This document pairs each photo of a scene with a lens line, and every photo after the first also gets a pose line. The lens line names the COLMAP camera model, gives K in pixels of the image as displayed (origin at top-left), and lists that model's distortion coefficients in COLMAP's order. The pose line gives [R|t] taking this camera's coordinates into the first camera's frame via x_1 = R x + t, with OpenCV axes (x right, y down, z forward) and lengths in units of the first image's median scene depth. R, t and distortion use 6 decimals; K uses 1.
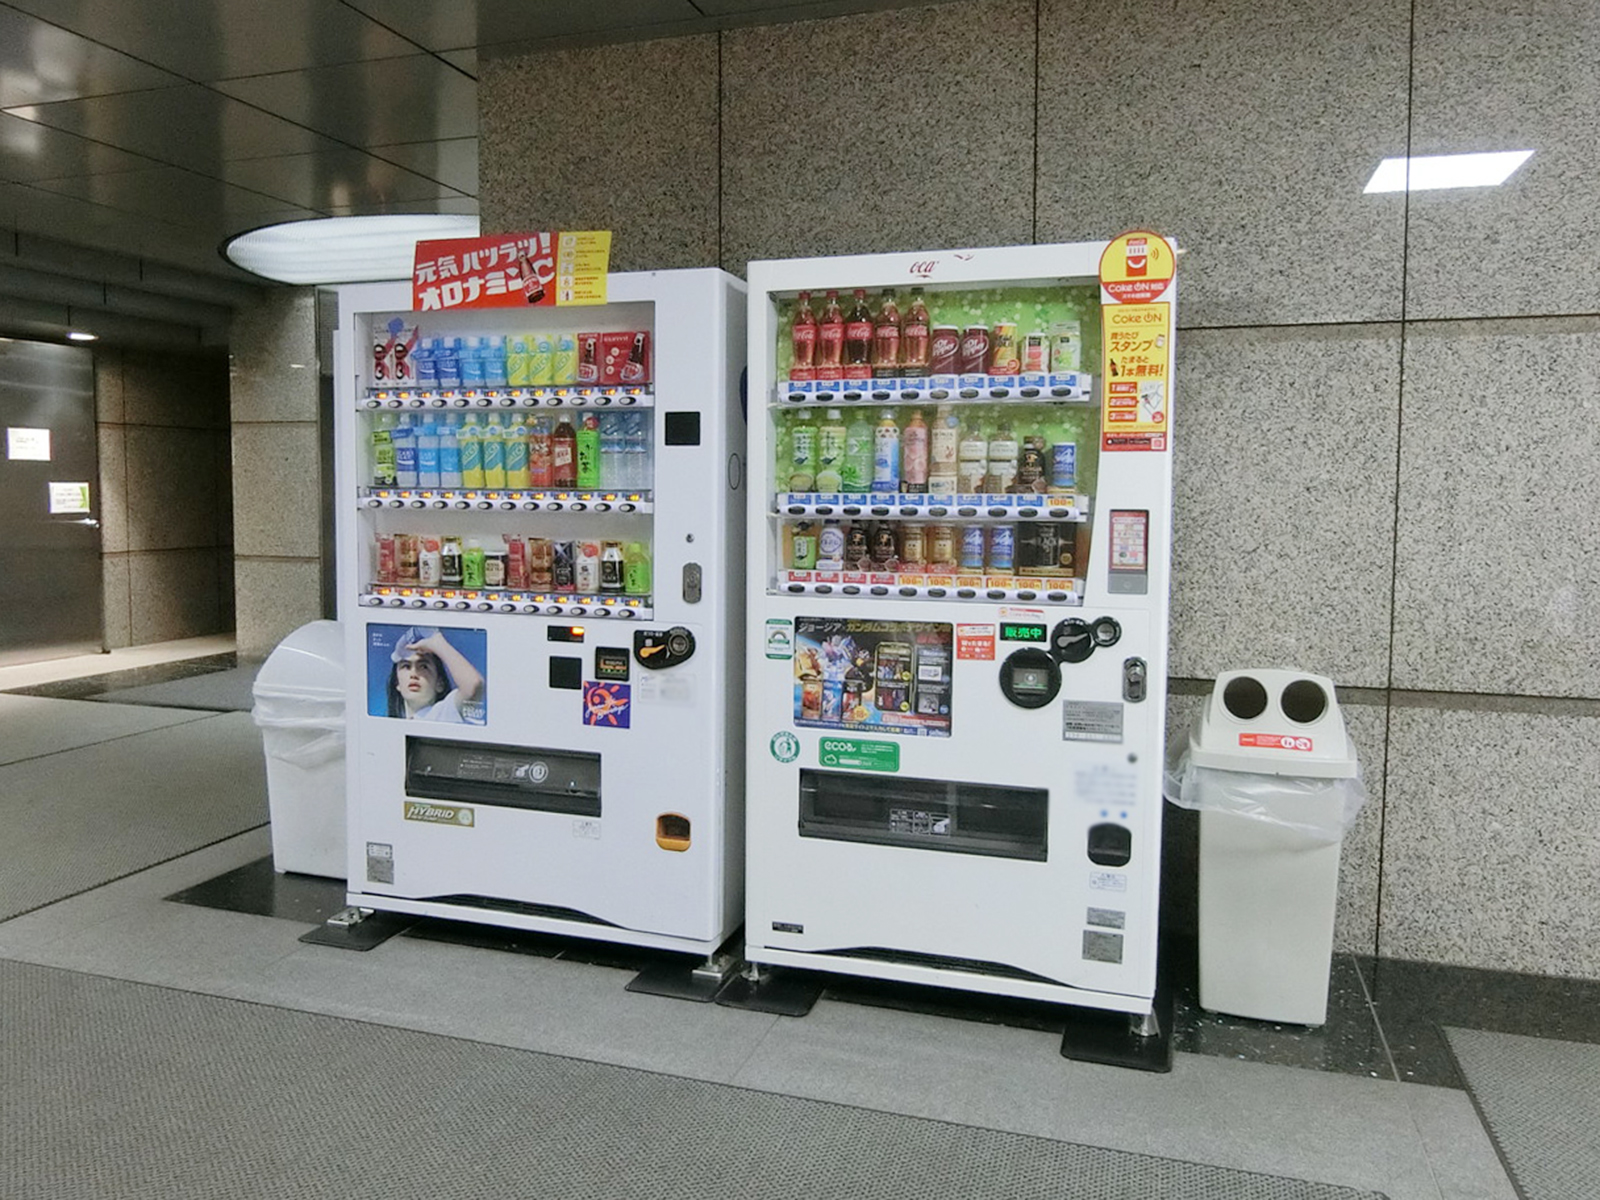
lens RADIAL K [[1192.8, 0, 797.0], [0, 1192.8, 571.9], [0, 0, 1]] dist [-0.014106, -0.000971]
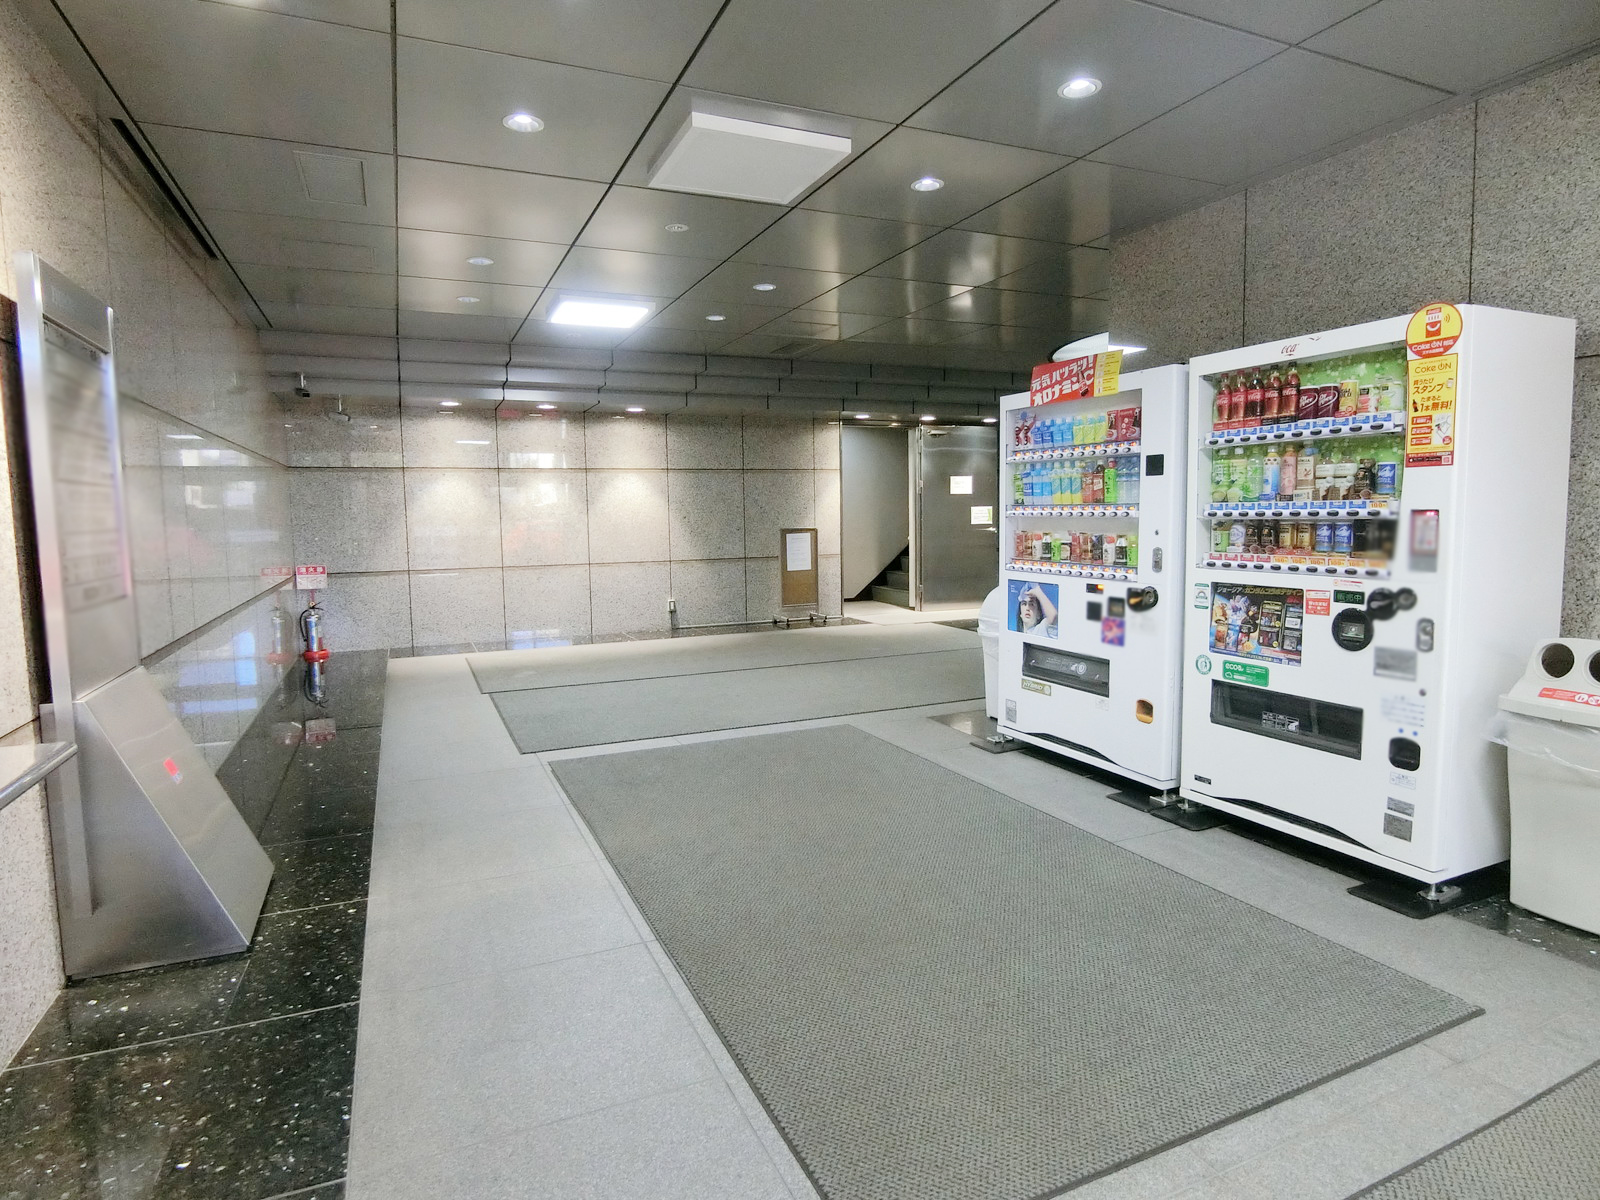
lens RADIAL K [[899.2, 0, 804.5], [0, 899.2, 599.6], [0, 0, 1]] dist [-0.018936, 0.000296]
pose [[0.675593, 0.053530, -0.735329, 0.486012], [-0.029763, 0.998528, 0.045346, 0.022227], [0.736673, -0.008750, 0.676192, -0.184875]]
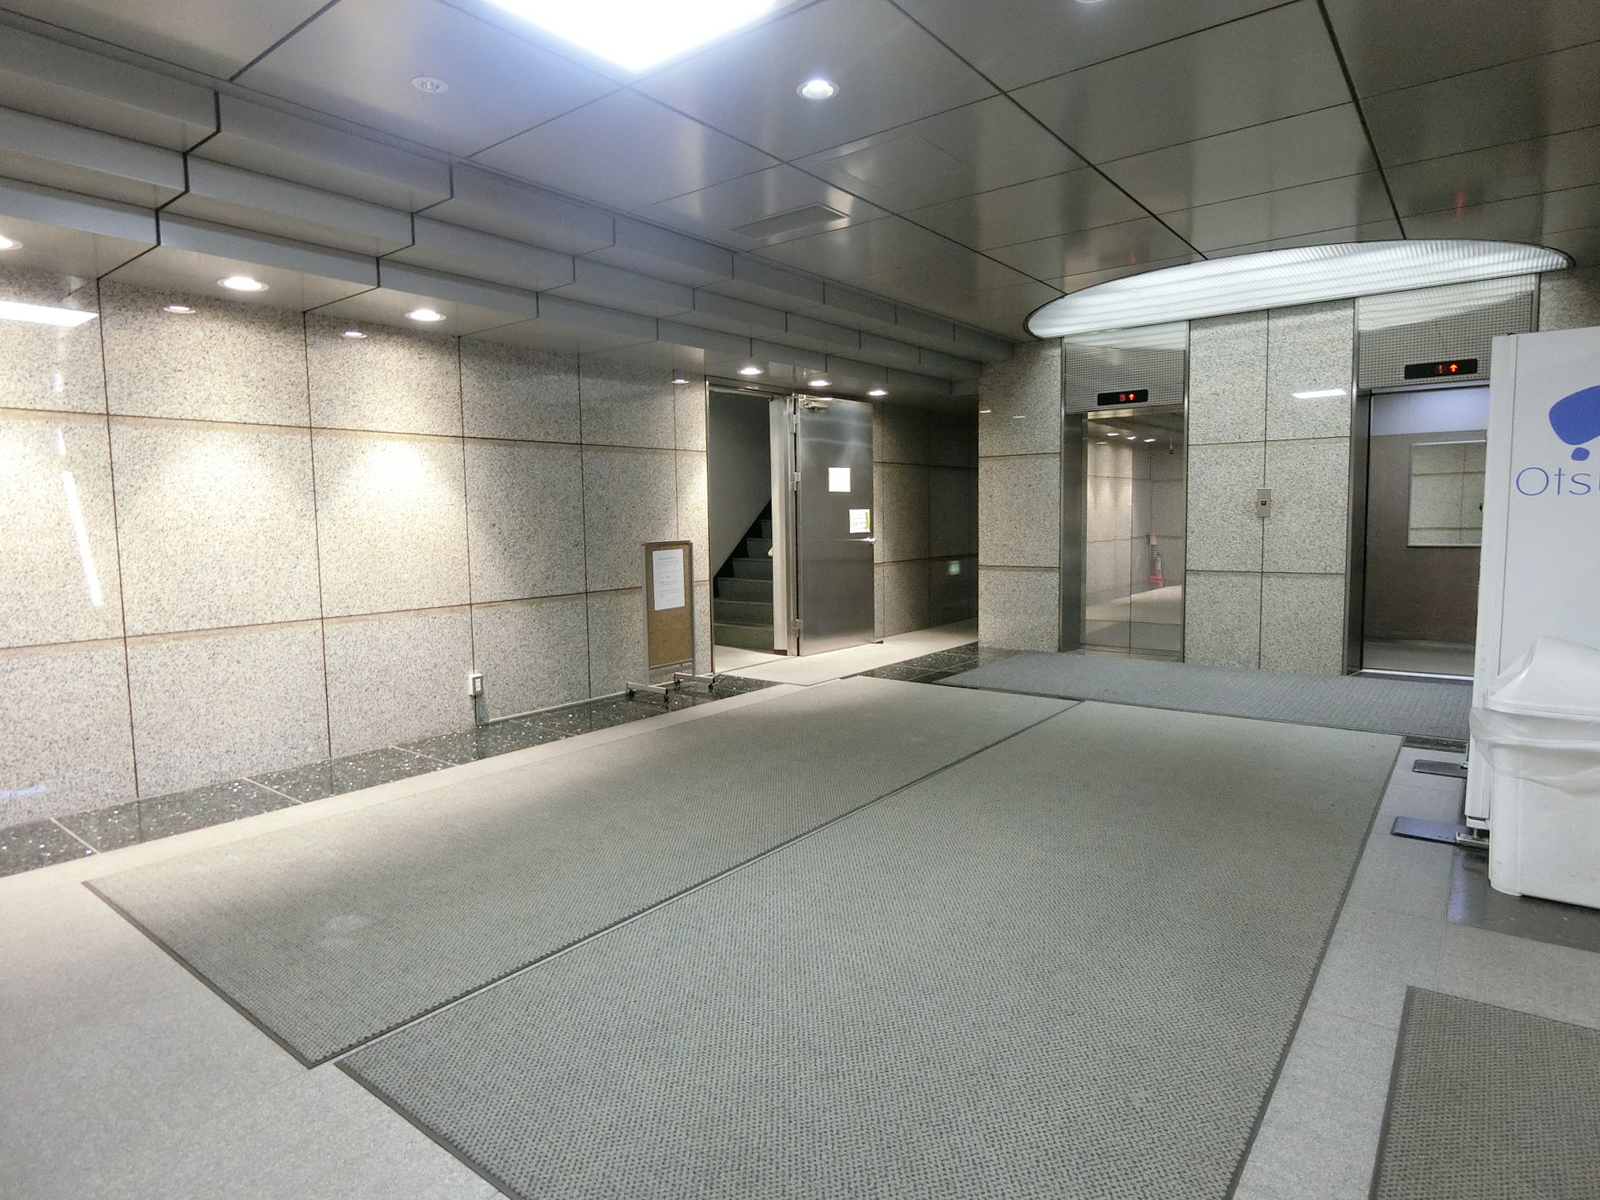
lens RADIAL K [[899.2, 0, 797.2], [0, 899.2, 596.1], [0, 0, 1]] dist [-0.018936, 0.000296]
pose [[0.944334, 0.006508, -0.328923, -1.000743], [0.001114, 0.999735, 0.022977, -0.011020], [0.328985, -0.022065, 0.944077, 0.173324]]
